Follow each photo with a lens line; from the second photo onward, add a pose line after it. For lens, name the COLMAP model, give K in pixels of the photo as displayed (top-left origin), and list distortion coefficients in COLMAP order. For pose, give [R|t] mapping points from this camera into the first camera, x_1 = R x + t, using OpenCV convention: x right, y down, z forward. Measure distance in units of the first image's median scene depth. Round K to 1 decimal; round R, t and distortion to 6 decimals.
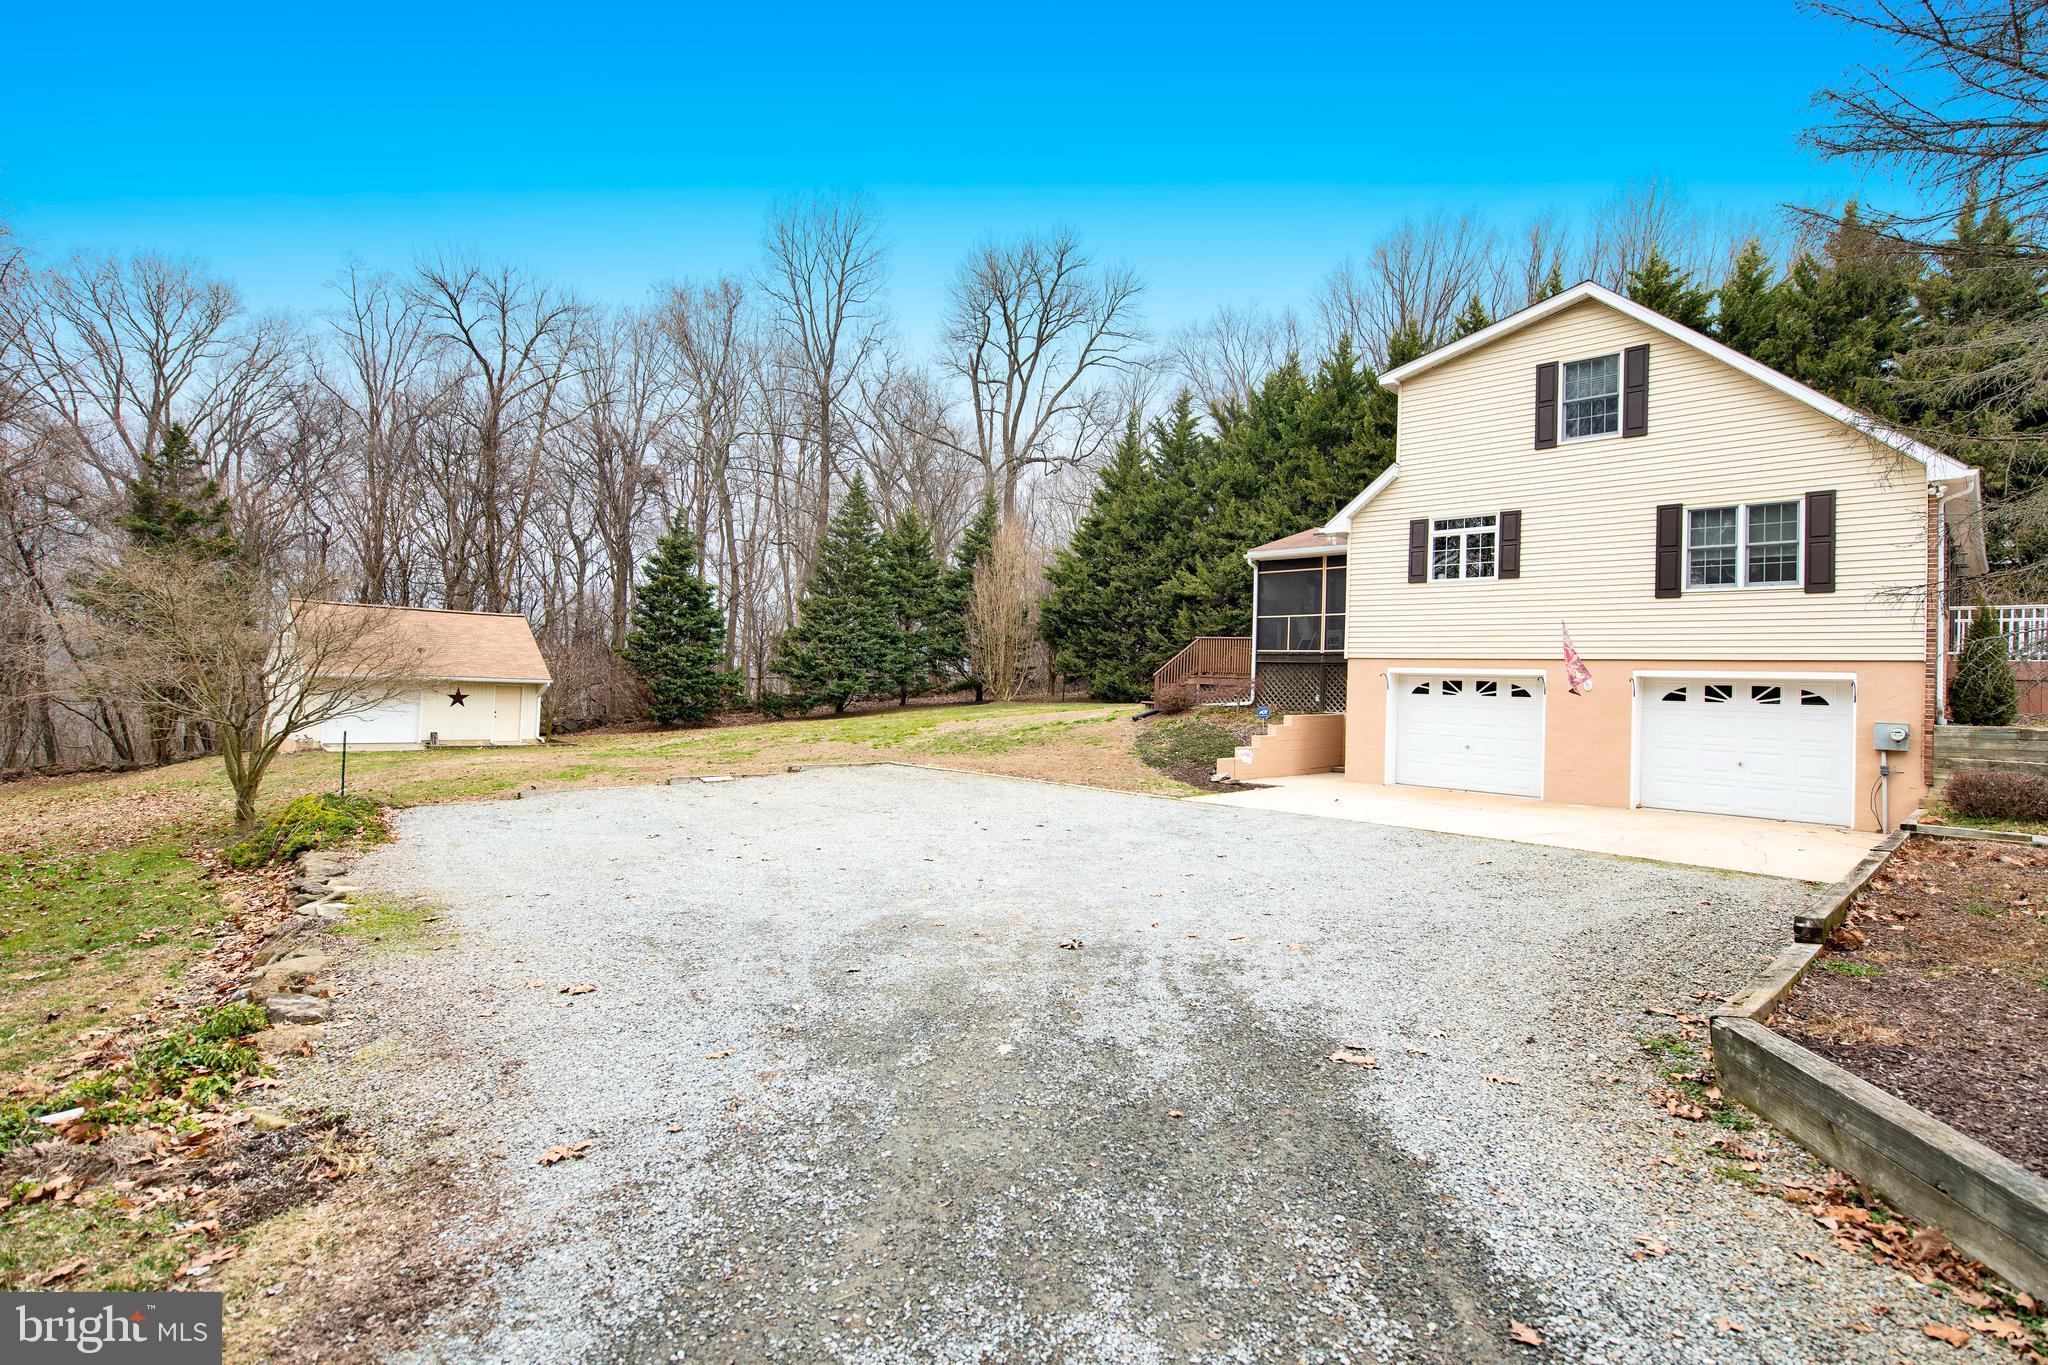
lens RADIAL K [[988.9, 0, 1030.8], [0, 988.9, 671.5], [0, 0, 1]] dist [-0.015339, 0.000206]
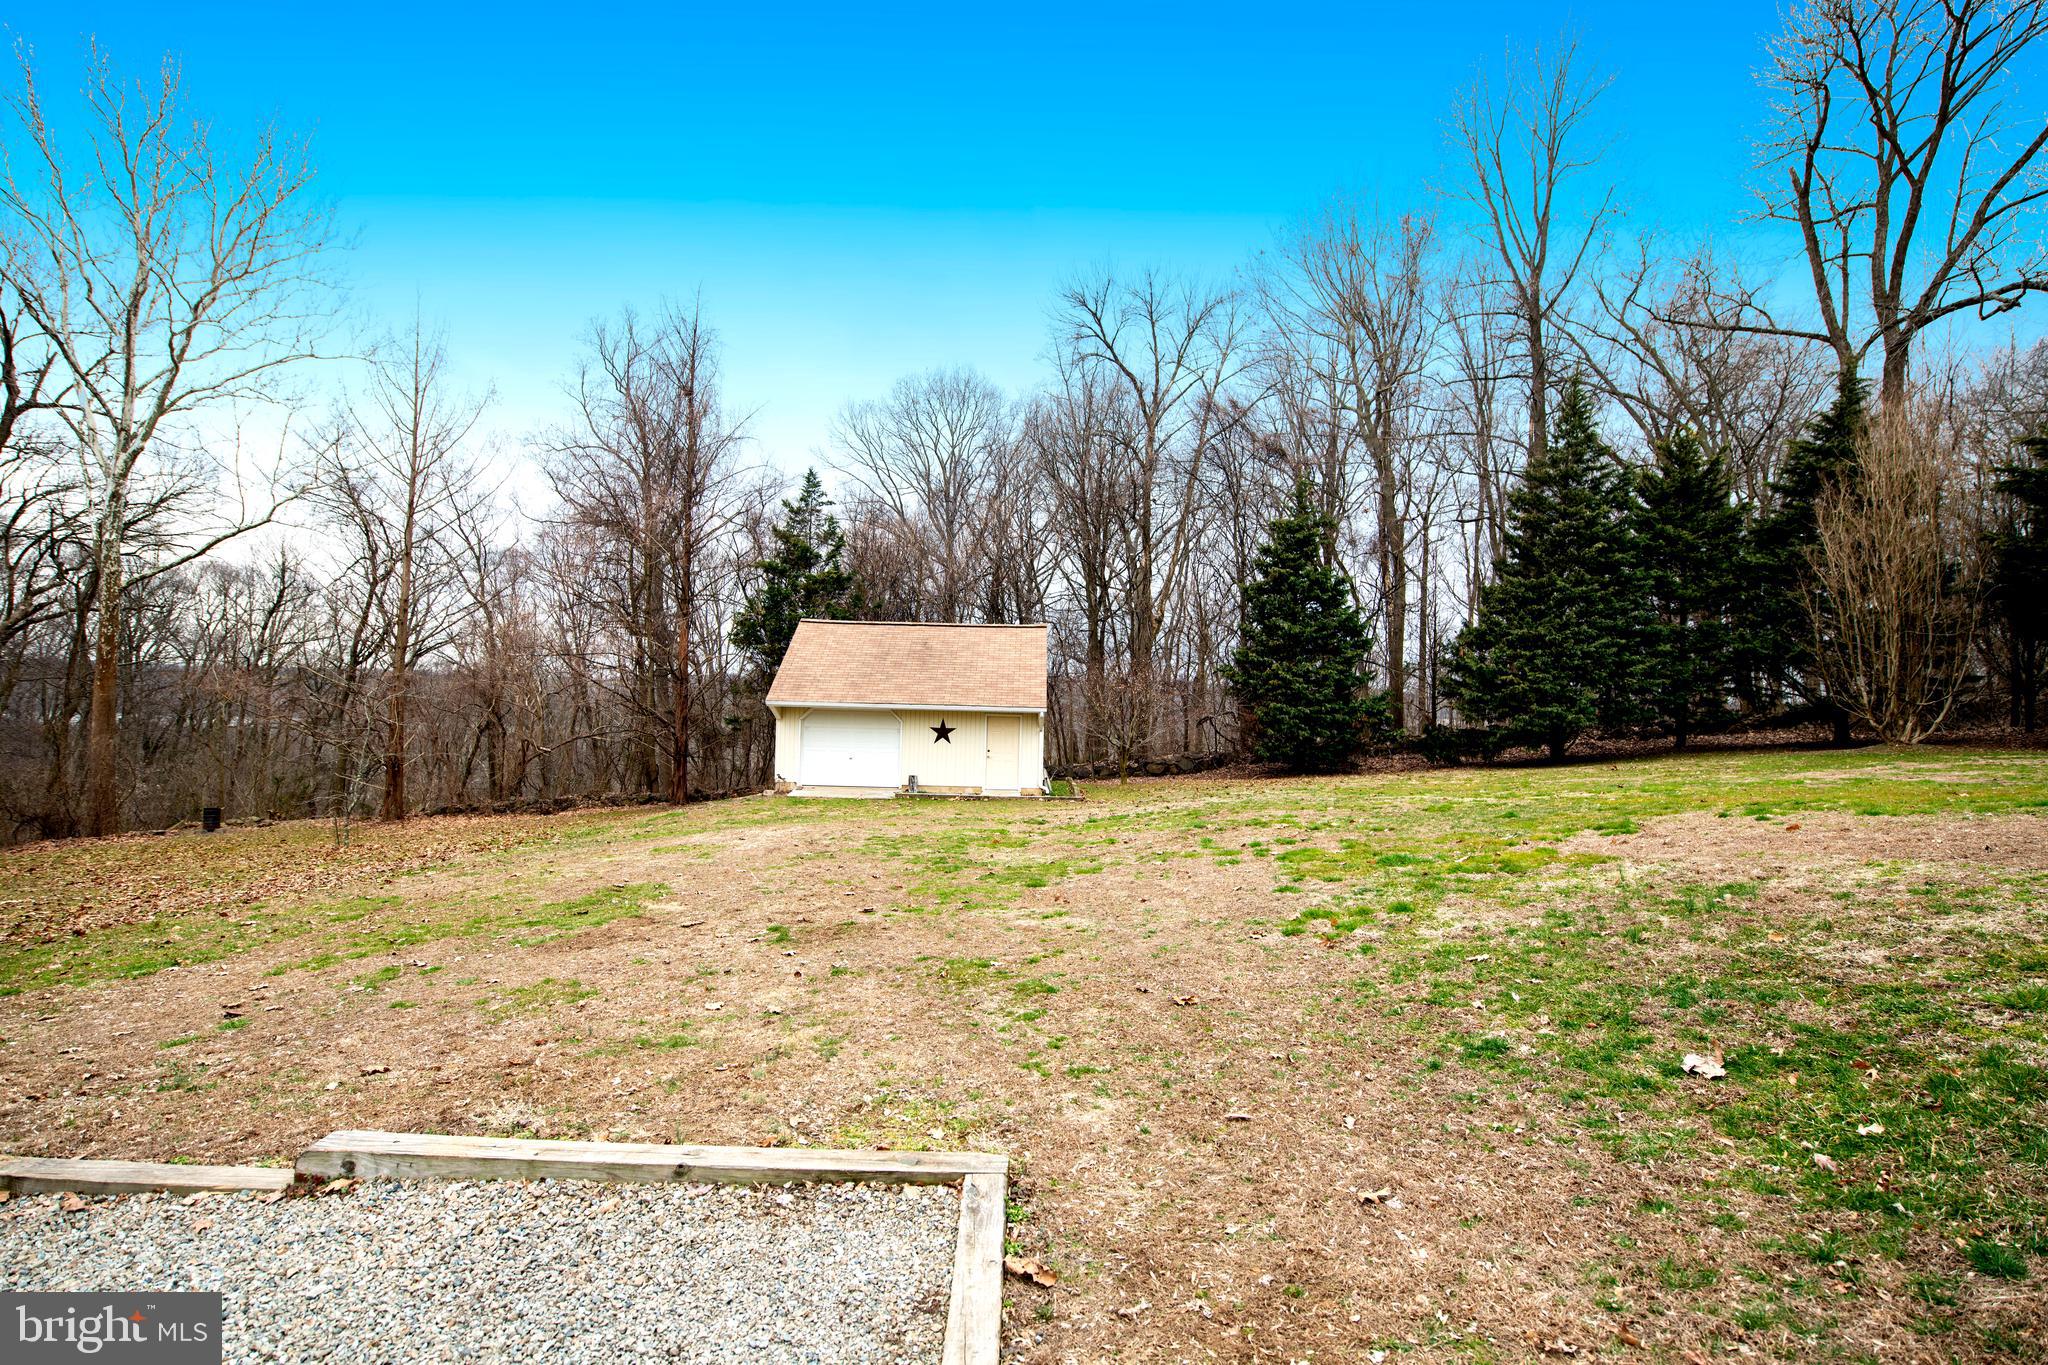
lens RADIAL K [[913.2, 0, 1025.9], [0, 913.2, 673.4], [0, 0, 1]] dist [-0.015153, -0.000706]
pose [[0.701265, -0.036806, -0.711950, -0.013643], [0.012594, 0.999150, -0.039248, 0.006958], [0.712789, 0.018557, 0.701133, 0.385210]]
